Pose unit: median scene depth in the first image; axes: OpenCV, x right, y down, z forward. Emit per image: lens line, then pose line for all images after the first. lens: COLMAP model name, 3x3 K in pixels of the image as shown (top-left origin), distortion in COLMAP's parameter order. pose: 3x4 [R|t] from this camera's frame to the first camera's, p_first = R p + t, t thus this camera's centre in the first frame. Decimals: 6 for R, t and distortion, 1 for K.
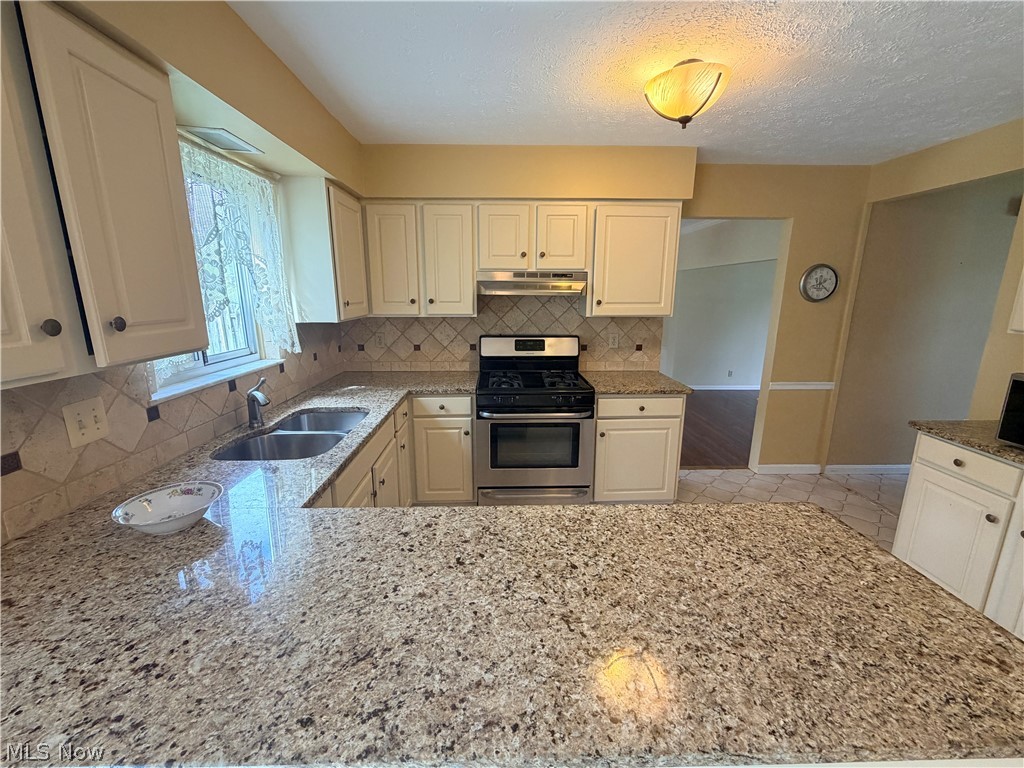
lens RADIAL K [[419.3, 0, 512.0], [0, 419.3, 384.0], [0, 0, 1]] dist [-0.000309, 0.000254]
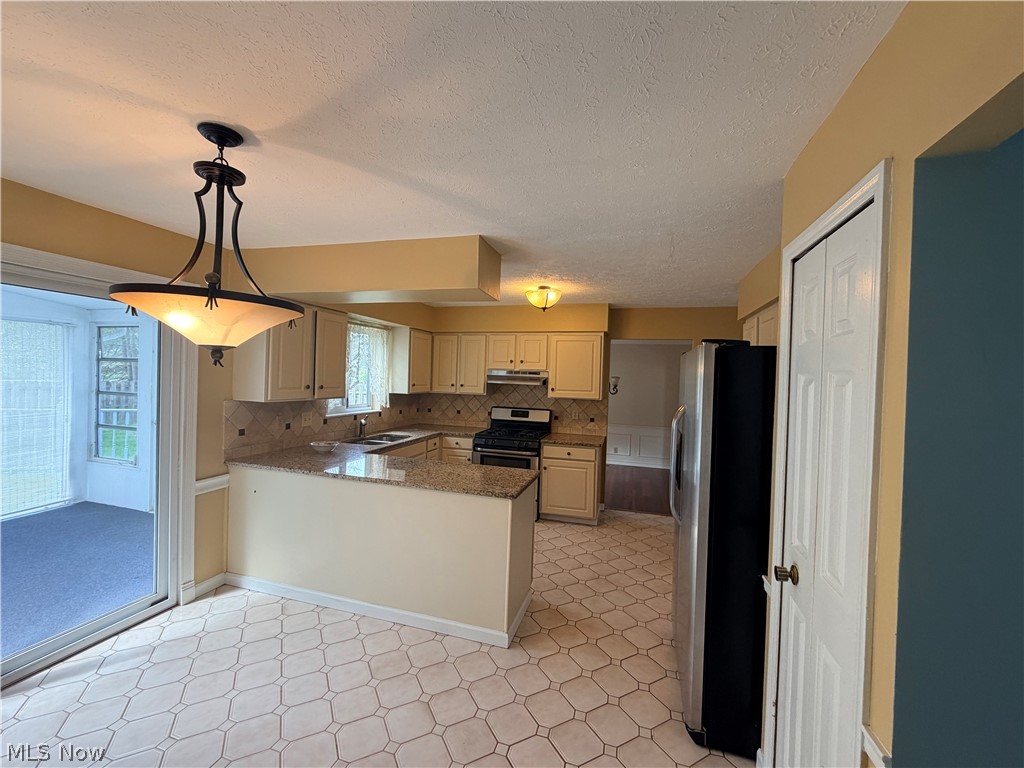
lens RADIAL K [[419.3, 0, 512.0], [0, 419.3, 384.0], [0, 0, 1]] dist [-0.000309, 0.000254]
pose [[0.950547, 0.032823, -0.308840, 0.594844], [-0.095389, 0.977191, -0.189733, 0.123740], [0.295568, 0.209810, 0.931998, -0.647542]]
